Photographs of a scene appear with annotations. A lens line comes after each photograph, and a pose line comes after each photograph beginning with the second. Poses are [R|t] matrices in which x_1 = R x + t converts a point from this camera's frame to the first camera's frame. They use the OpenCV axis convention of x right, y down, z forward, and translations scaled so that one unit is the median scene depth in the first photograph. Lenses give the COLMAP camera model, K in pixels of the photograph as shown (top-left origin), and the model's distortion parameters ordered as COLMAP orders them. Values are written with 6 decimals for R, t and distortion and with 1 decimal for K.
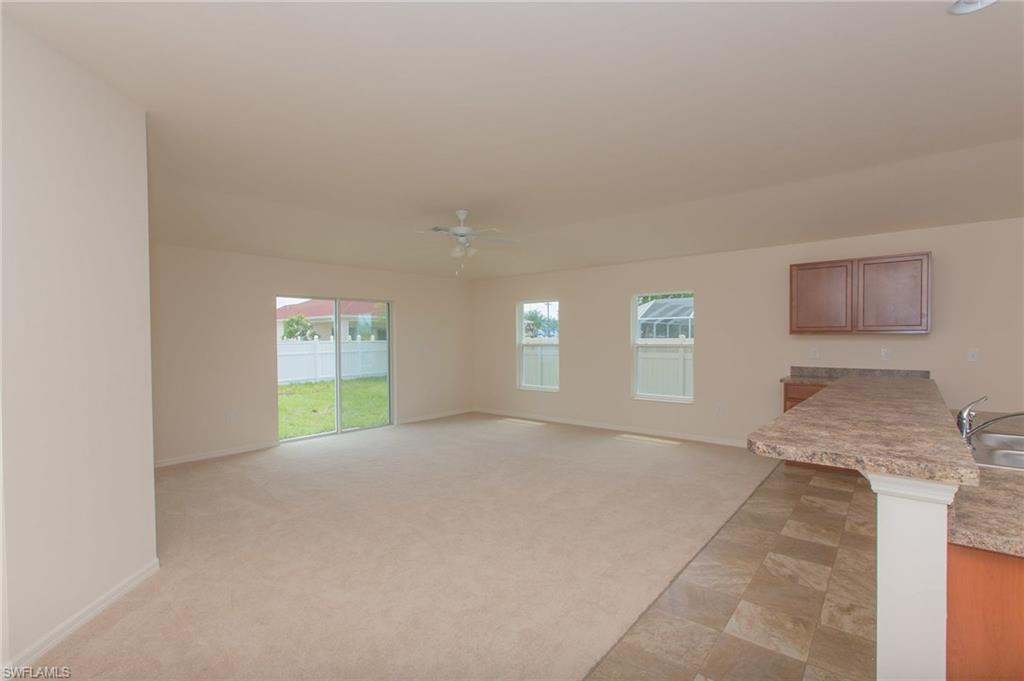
lens RADIAL K [[469.2, 0, 513.2], [0, 469.2, 345.9], [0, 0, 1]] dist [0.000879, -0.000737]
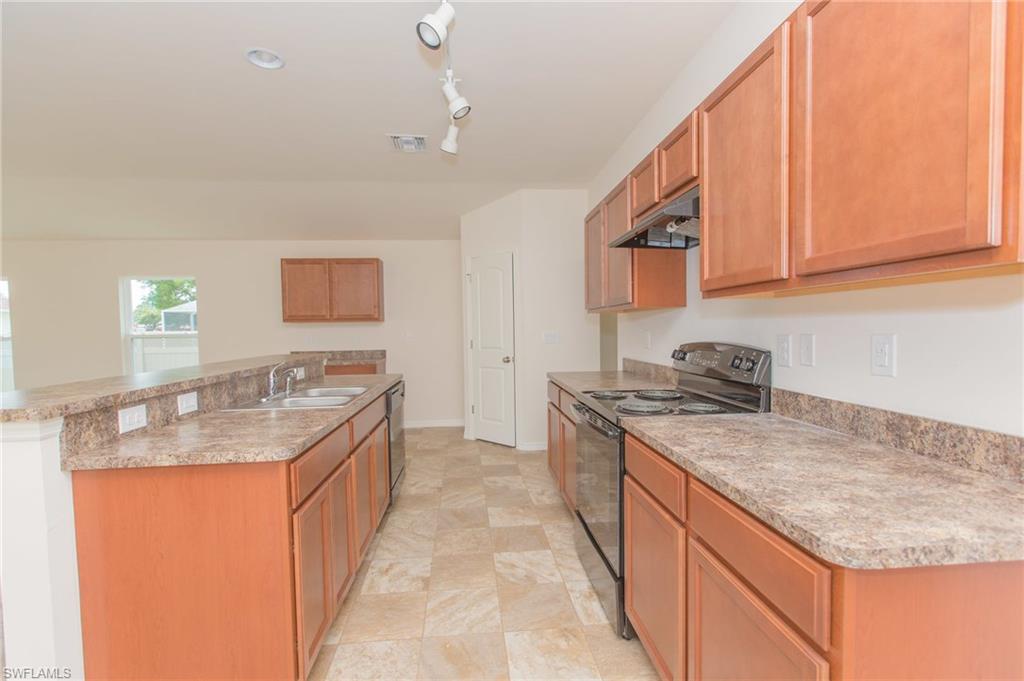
lens RADIAL K [[466.8, 0, 515.3], [0, 466.8, 346.5], [0, 0, 1]] dist [0.001442, 0.000242]
pose [[0.703917, -0.033959, 0.709470, 0.669303], [0.024982, 0.999422, 0.023051, 0.069093], [-0.709843, 0.001498, 0.704358, -0.523106]]
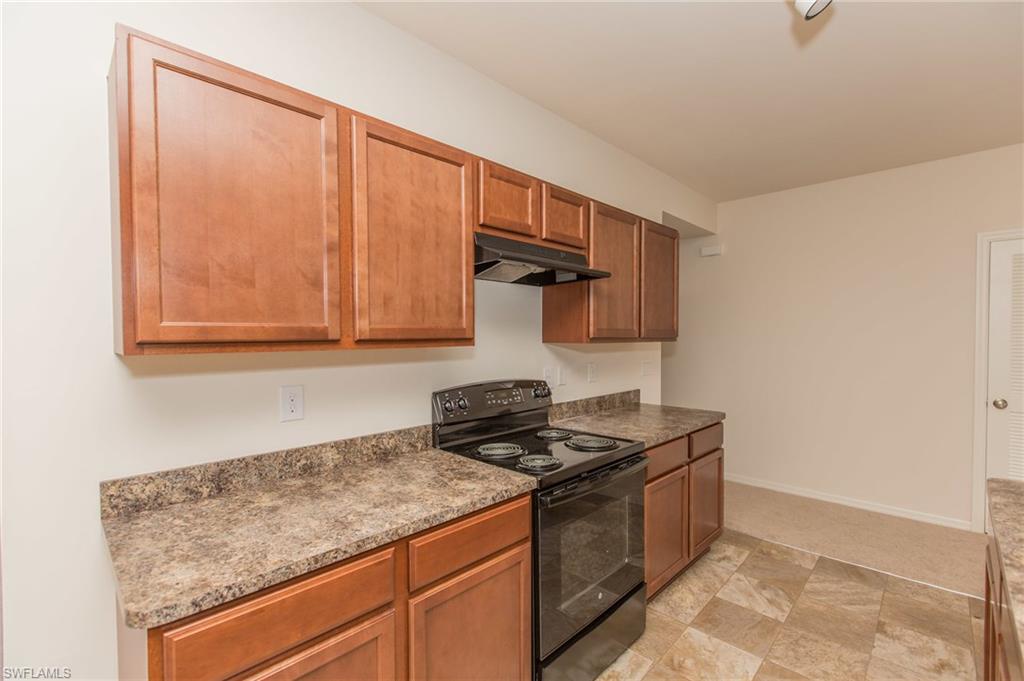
lens RADIAL K [[449.7, 0, 516.1], [0, 449.7, 344.5], [0, 0, 1]] dist [0.000400, 0.000201]
pose [[-0.996794, 0.007043, 0.079696, 2.018889], [0.010407, 0.999069, 0.041867, -0.079686], [-0.079327, 0.042562, -0.995940, 1.582082]]
